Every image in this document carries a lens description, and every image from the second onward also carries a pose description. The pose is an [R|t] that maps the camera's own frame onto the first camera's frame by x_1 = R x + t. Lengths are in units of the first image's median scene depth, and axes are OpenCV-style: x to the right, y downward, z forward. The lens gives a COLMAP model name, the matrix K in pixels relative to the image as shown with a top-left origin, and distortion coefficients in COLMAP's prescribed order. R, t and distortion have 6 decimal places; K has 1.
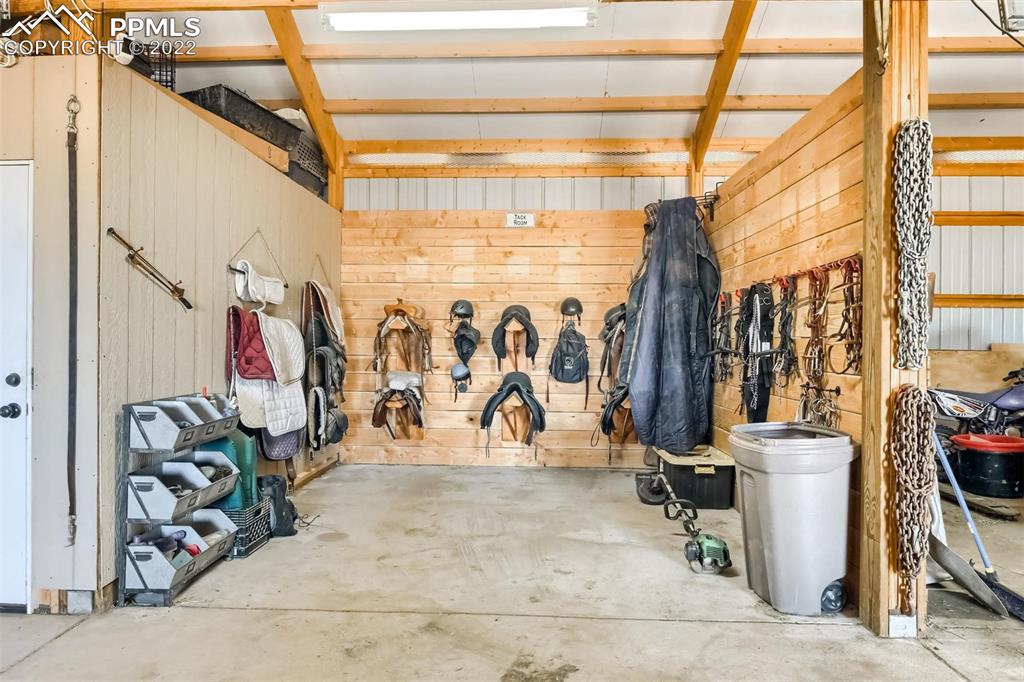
lens RADIAL K [[628.2, 0, 512.0], [0, 628.2, 341.0], [0, 0, 1]] dist [-0.001306, -0.004903]
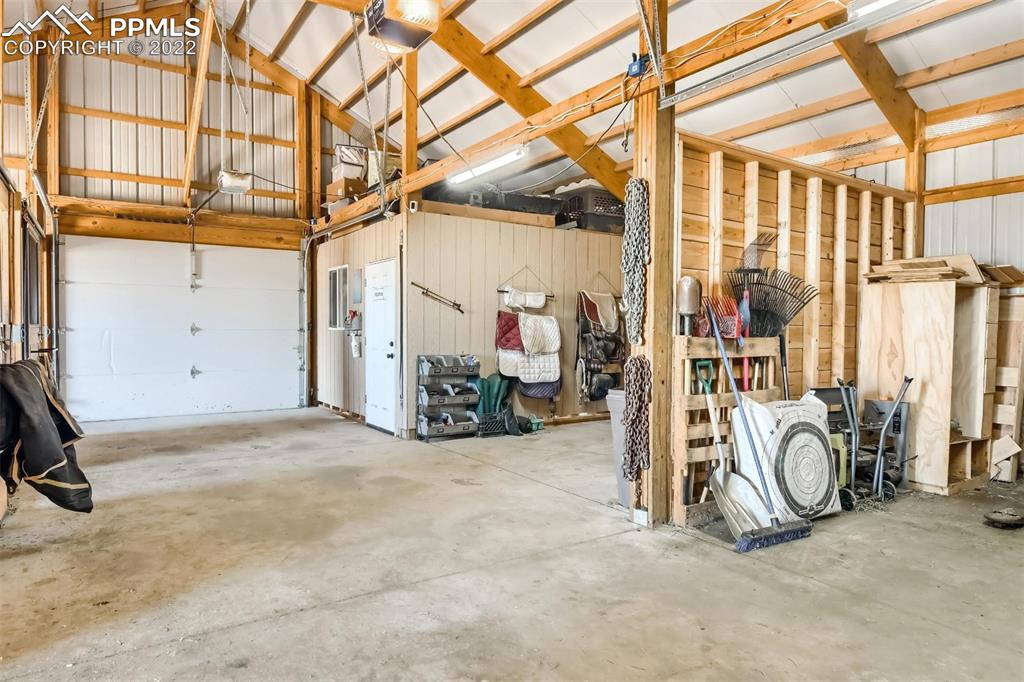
lens RADIAL K [[628.2, 0, 512.0], [0, 628.2, 341.0], [0, 0, 1]] dist [-0.001306, -0.004903]
pose [[0.589053, 0.010565, -0.808025, 1.358886], [-0.001794, 0.999929, 0.011765, 0.016056], [0.808092, -0.005480, 0.589030, -0.102326]]
